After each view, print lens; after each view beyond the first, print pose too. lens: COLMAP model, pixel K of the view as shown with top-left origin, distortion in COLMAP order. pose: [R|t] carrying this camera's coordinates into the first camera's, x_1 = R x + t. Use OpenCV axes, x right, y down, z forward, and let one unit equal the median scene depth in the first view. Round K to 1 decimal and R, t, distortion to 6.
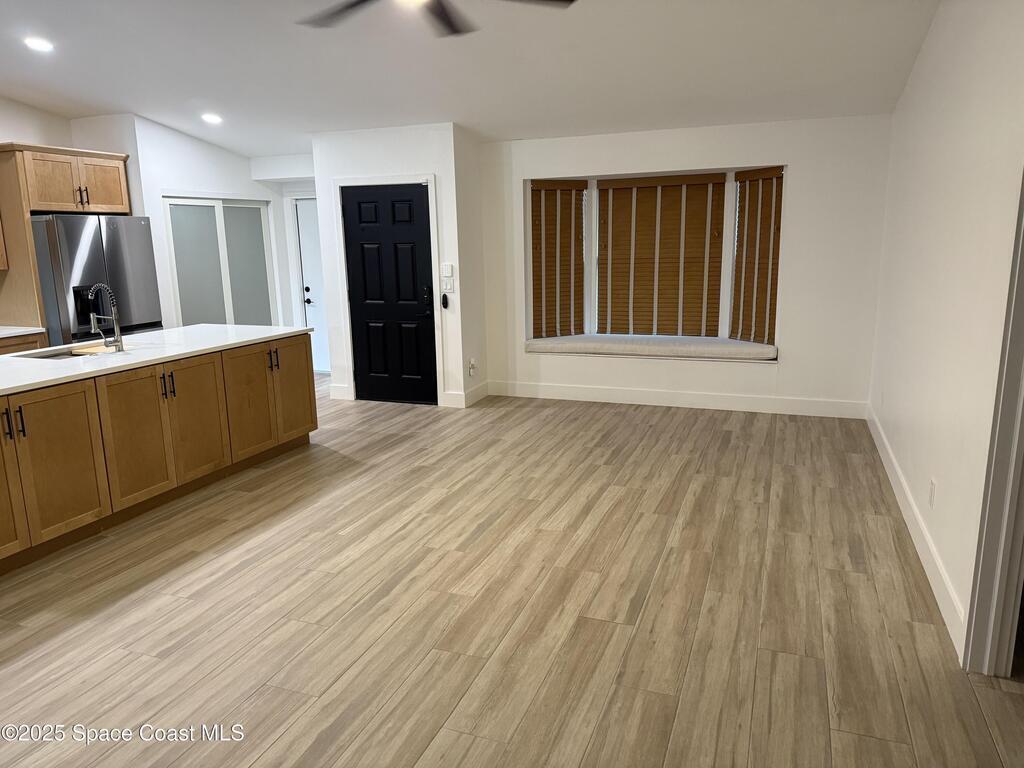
lens RADIAL K [[715.7, 0, 515.6], [0, 715.7, 385.1], [0, 0, 1]] dist [0.049277, -0.066945]
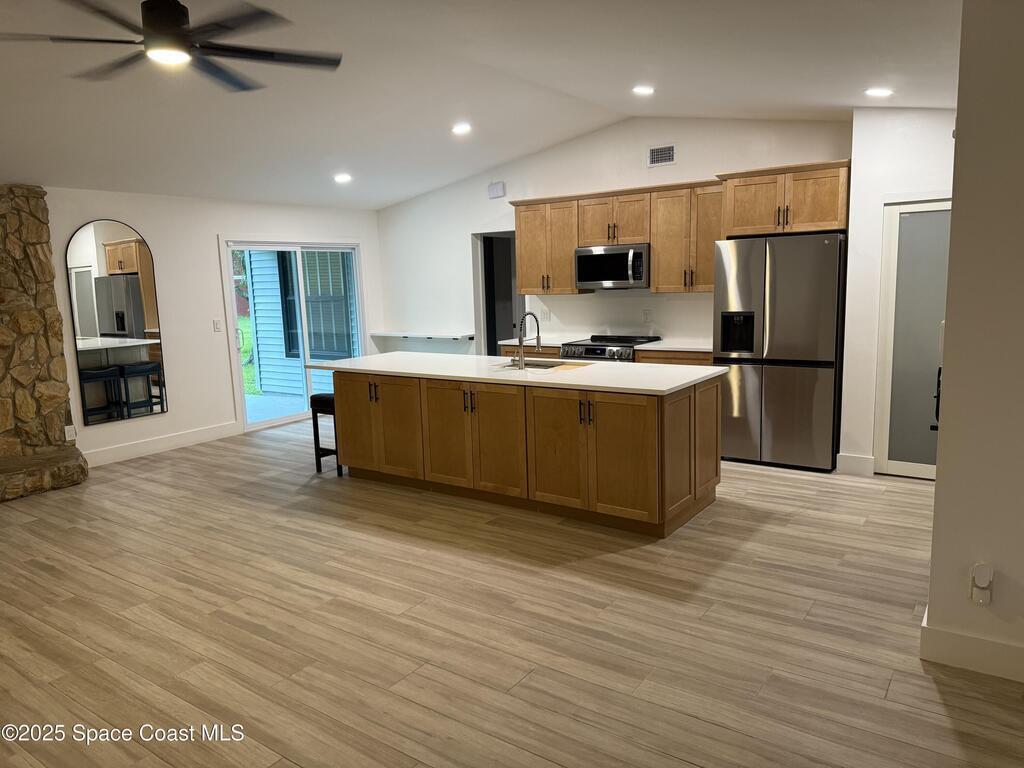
lens RADIAL K [[715.7, 0, 517.6], [0, 715.7, 384.5], [0, 0, 1]] dist [0.049277, -0.066945]
pose [[-0.249143, 0.173140, -0.952864, 0.524635], [-0.157971, 0.963447, 0.216367, -0.255291], [0.955496, 0.204431, -0.212685, 1.170344]]
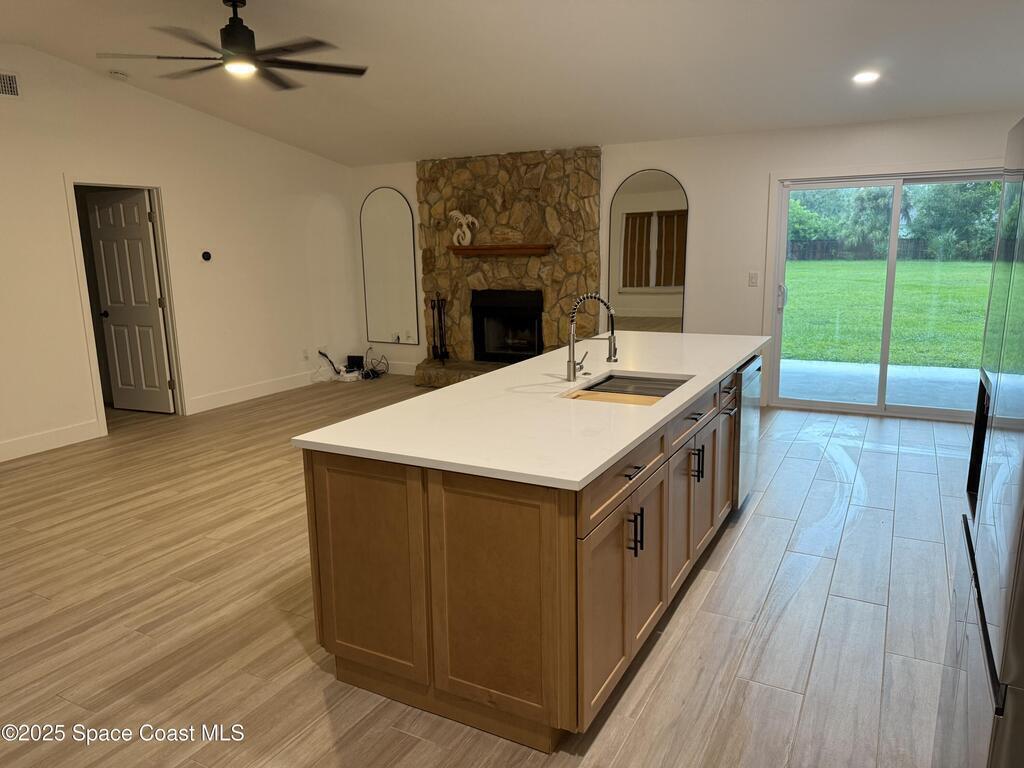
lens RADIAL K [[715.7, 0, 505.7], [0, 715.7, 394.4], [0, 0, 1]] dist [0.049277, -0.066945]
pose [[-0.989266, 0.007021, 0.145955, -0.554237], [0.065334, 0.914697, 0.398823, -0.319808], [-0.130704, 0.404078, -0.905338, 1.592916]]
